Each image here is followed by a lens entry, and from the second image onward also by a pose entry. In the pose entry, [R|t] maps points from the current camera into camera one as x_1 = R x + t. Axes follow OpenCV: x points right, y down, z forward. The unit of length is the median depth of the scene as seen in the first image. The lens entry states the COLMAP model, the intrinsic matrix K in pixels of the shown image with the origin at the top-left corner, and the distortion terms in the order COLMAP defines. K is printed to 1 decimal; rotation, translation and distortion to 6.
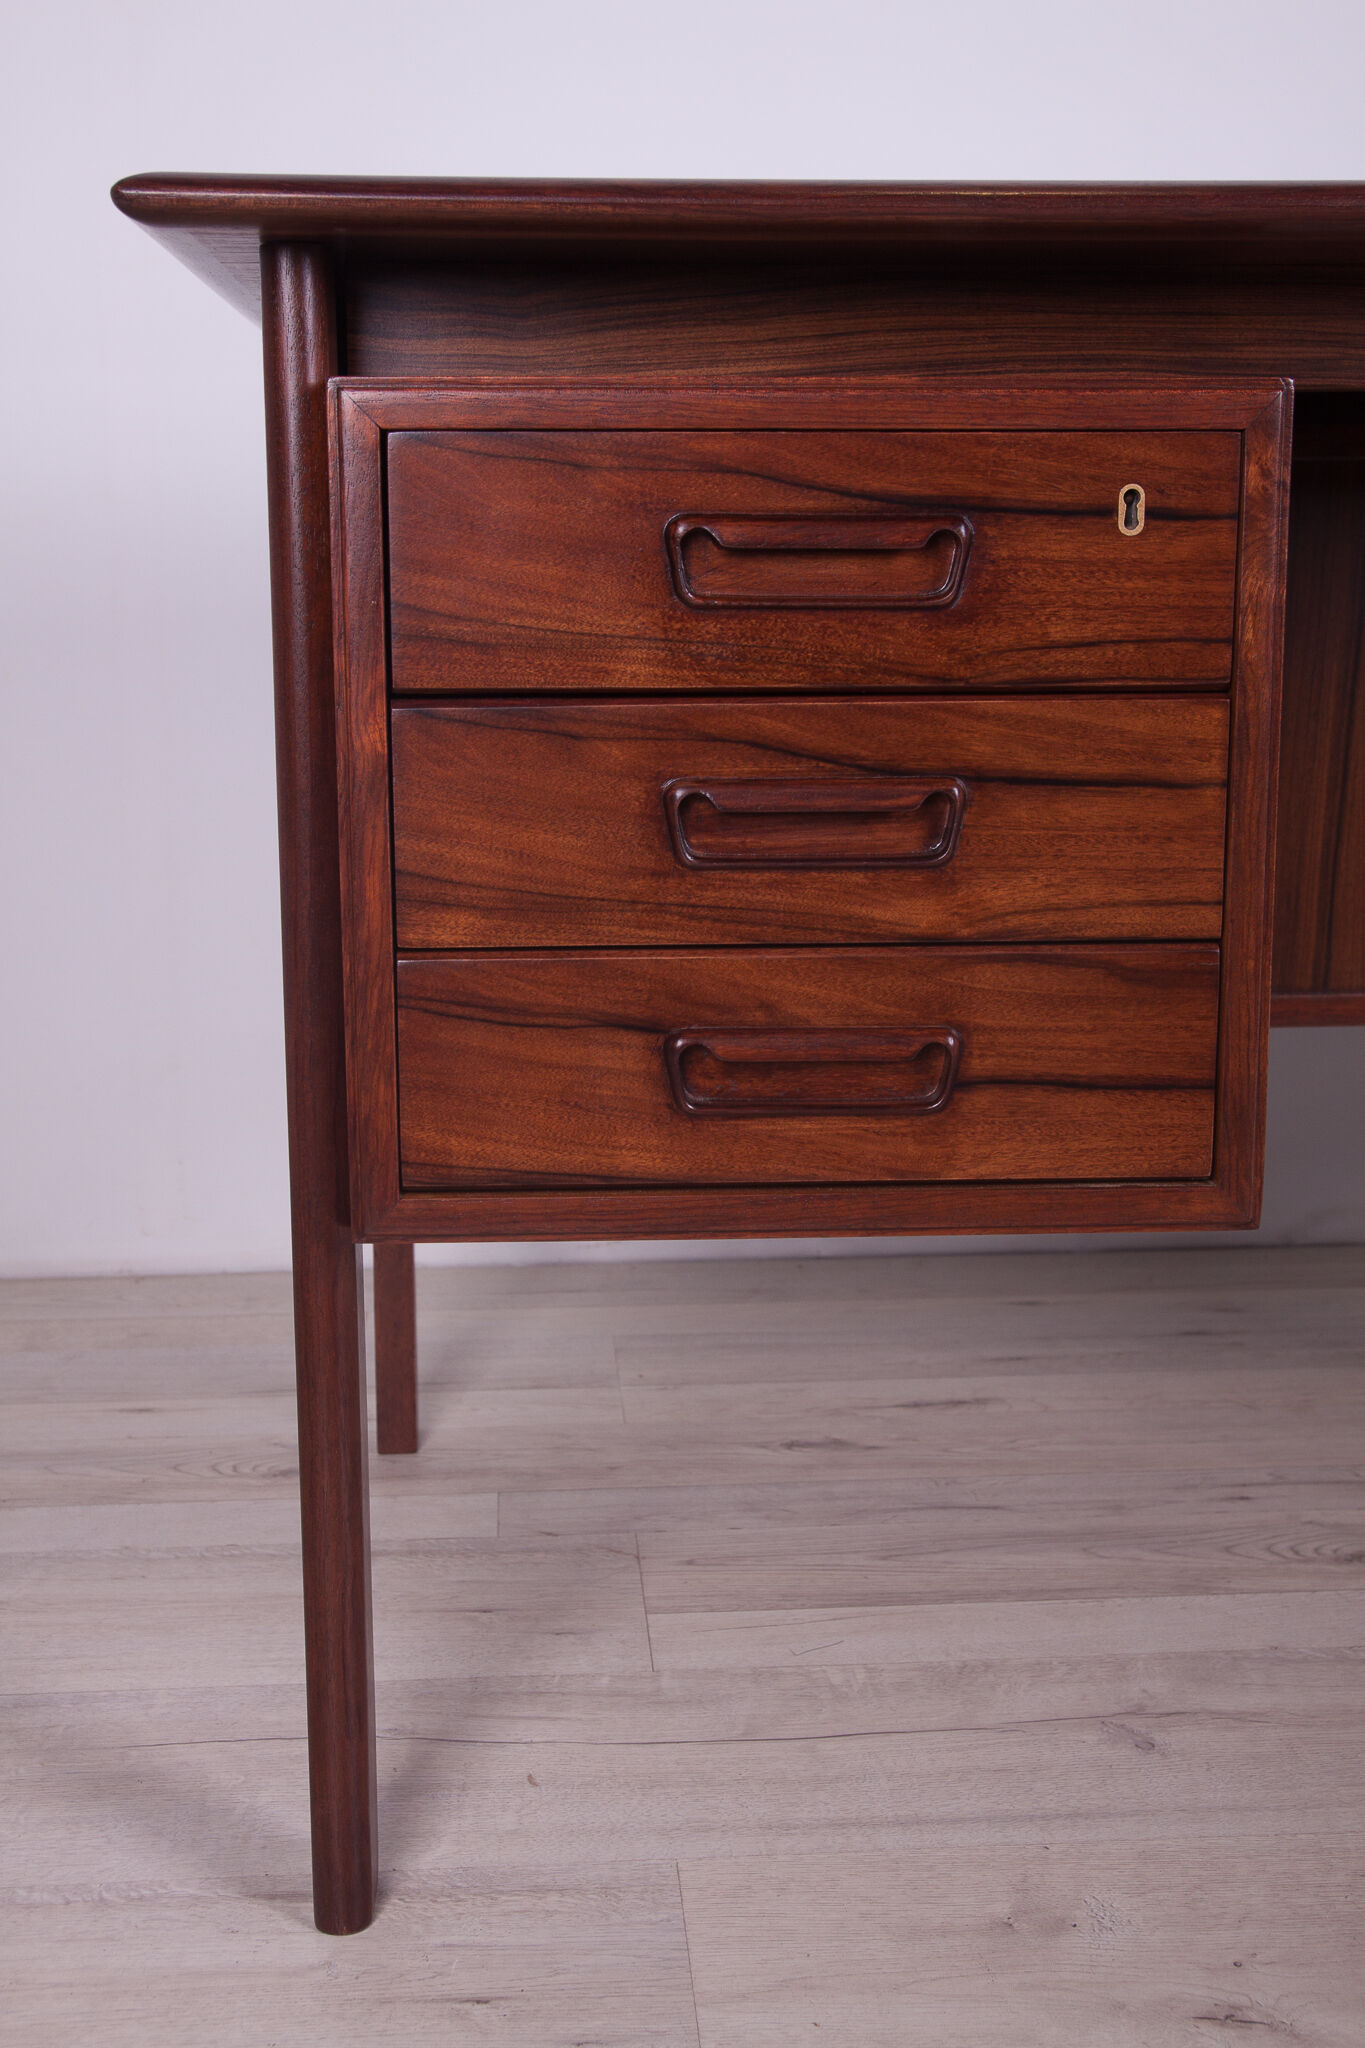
lens RADIAL K [[2586.6, 0, 682.5], [0, 2586.6, 1024.0], [0, 0, 1]] dist [0.018816, 0.039806]
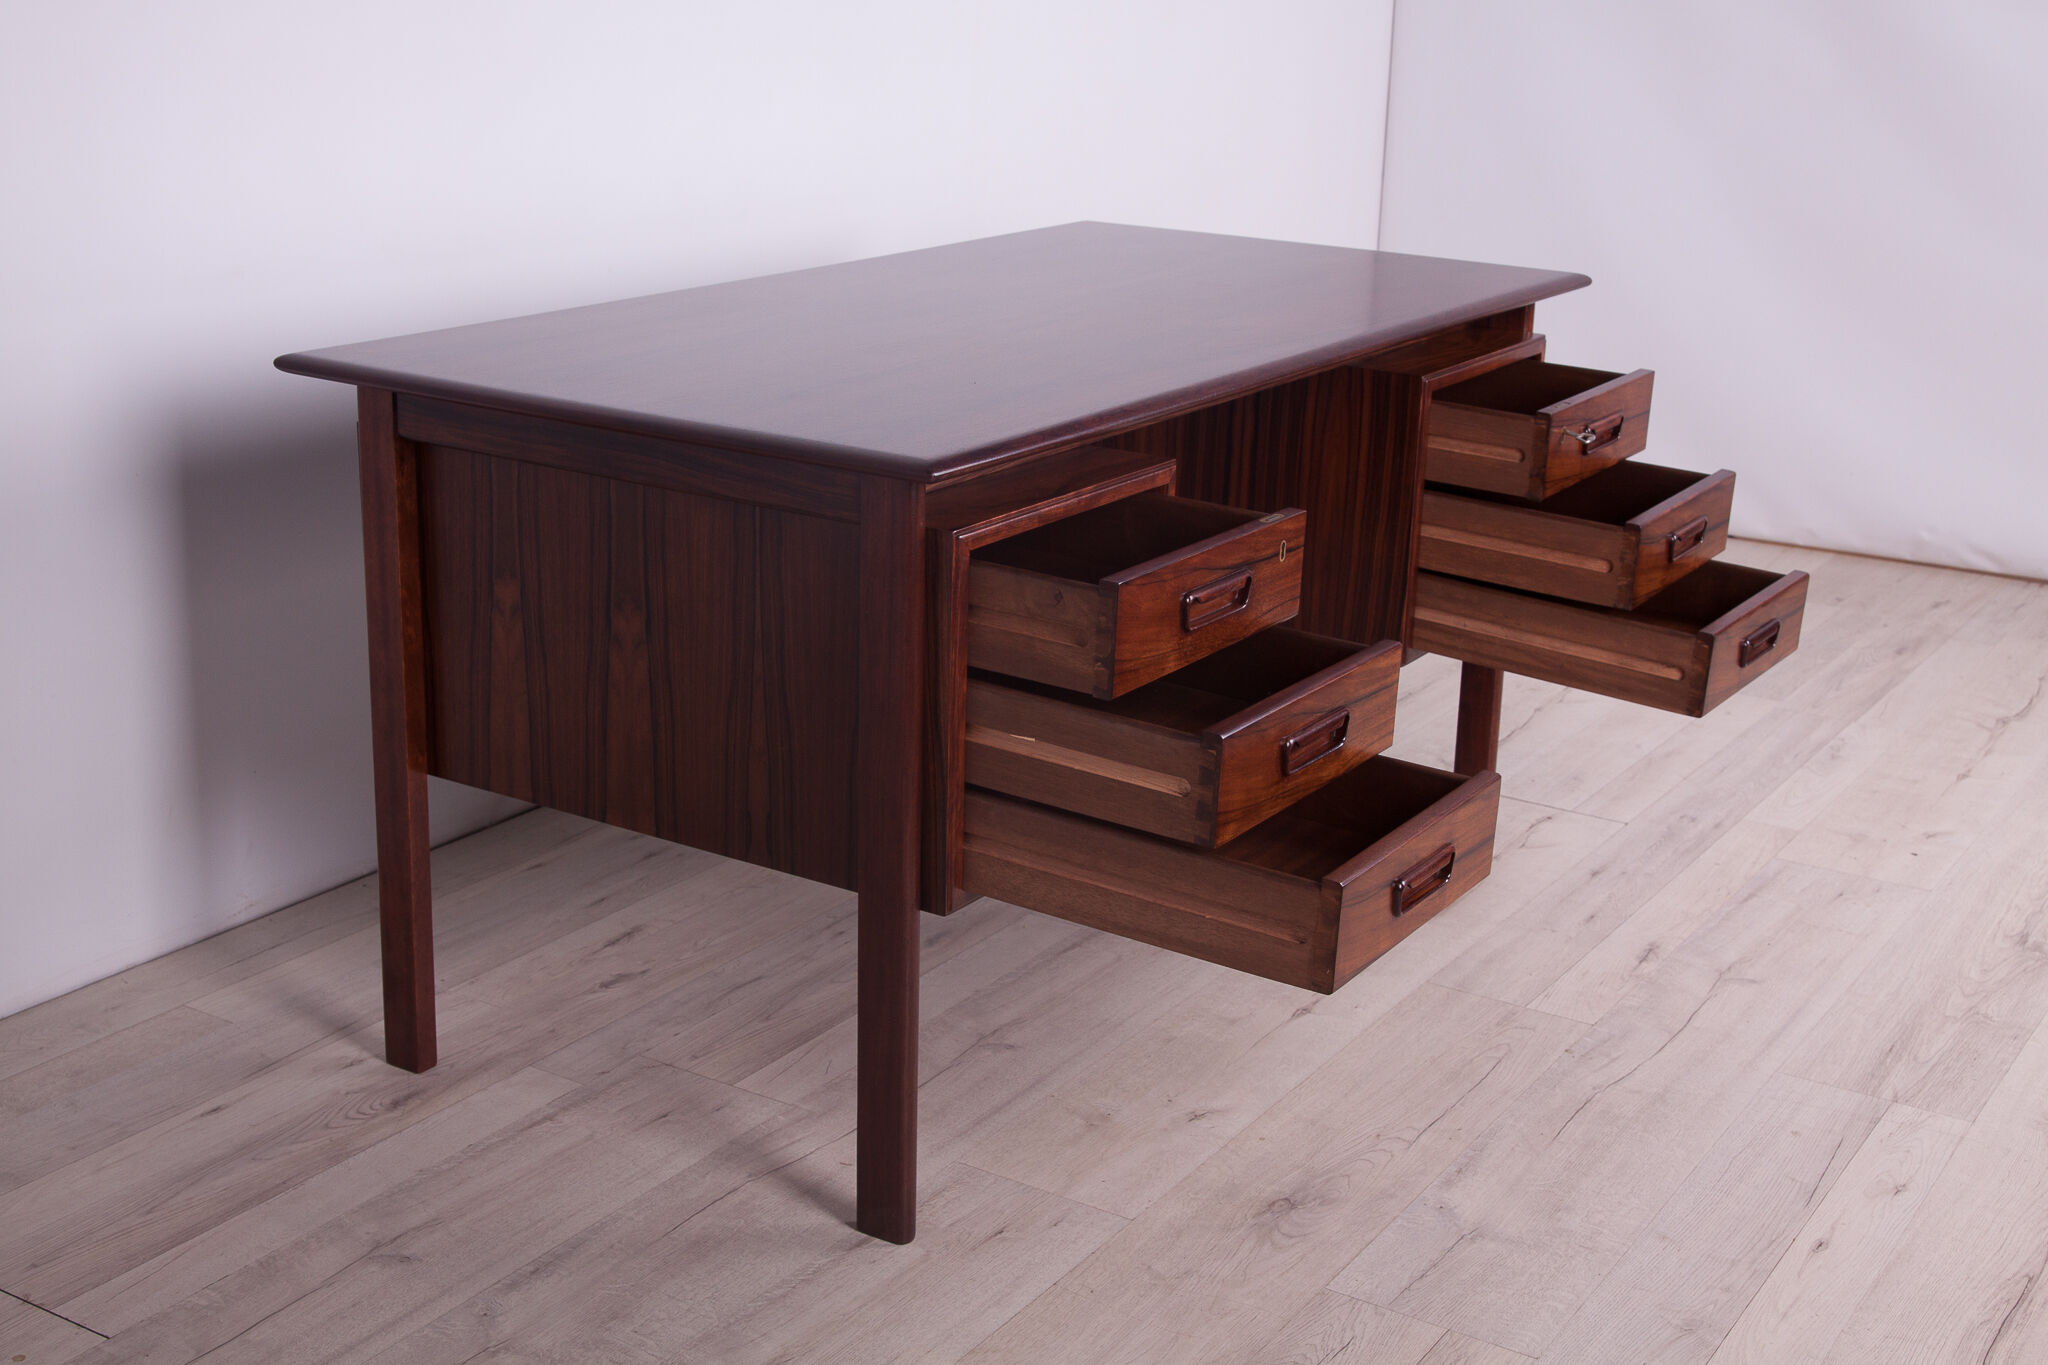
lens RADIAL K [[2586.6, 0, 1026.0], [0, 2586.6, 612.8], [0, 0, 1]] dist [0.018816, 0.039806]
pose [[0.590380, -0.195603, 0.783065, -1.729645], [0.117748, 0.980683, 0.156192, -0.490288], [-0.798491, -0.000009, 0.602007, -0.342782]]
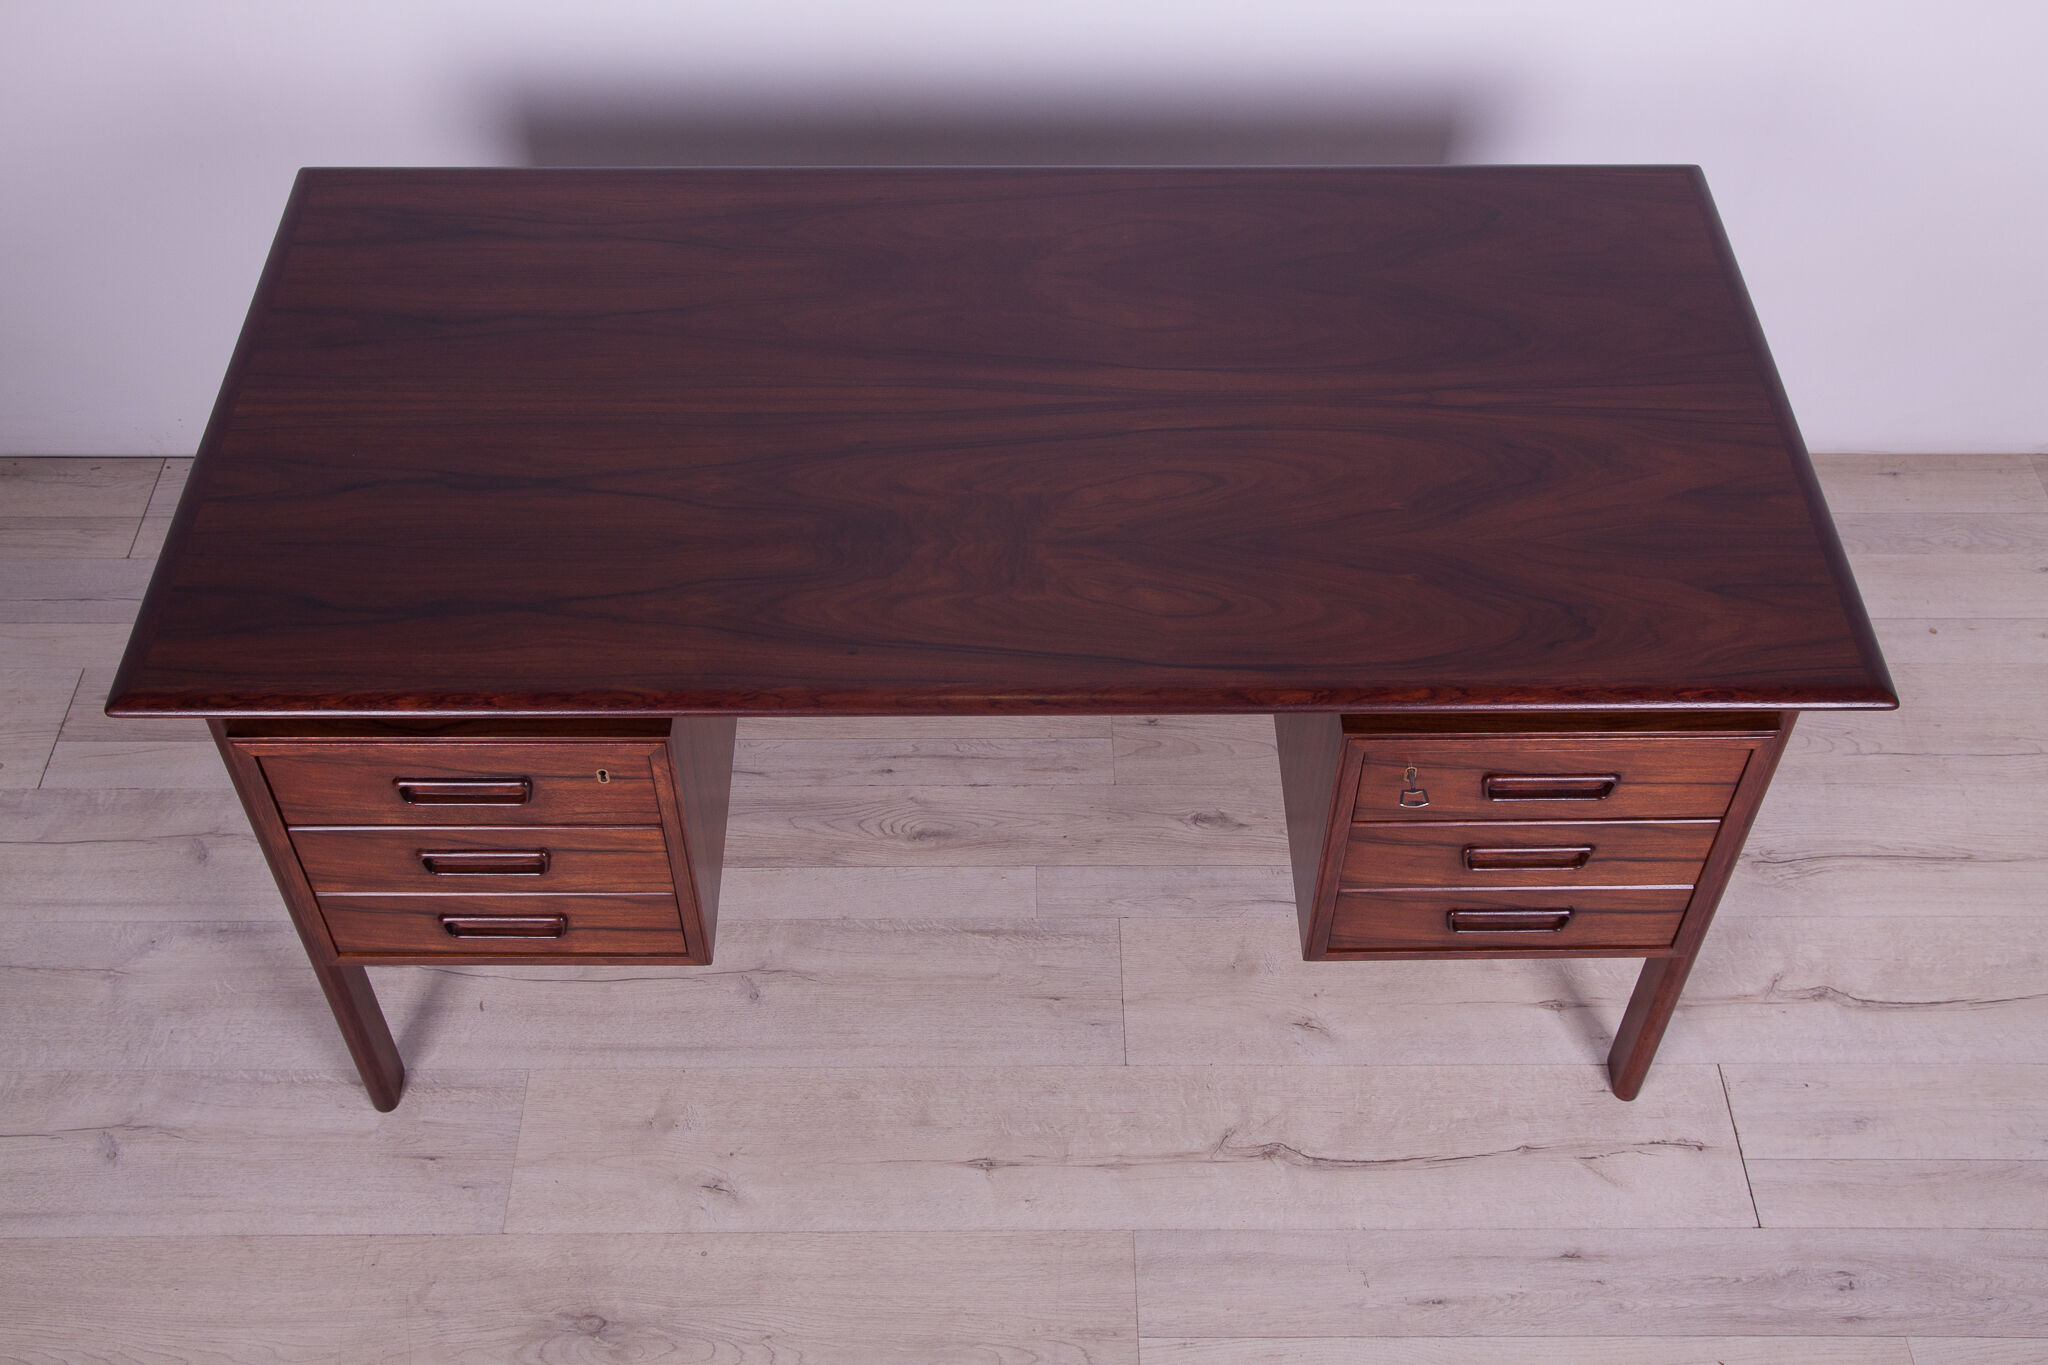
lens RADIAL K [[2135.3, 0, 1024.0], [0, 2135.3, 682.5], [0, 0, 1]] dist [-0.062317, 0.183187]
pose [[0.998278, 0.050187, -0.030353, 0.566736], [-0.020768, 0.786446, 0.617310, -1.350965], [0.054853, -0.615617, 0.786134, -0.343398]]
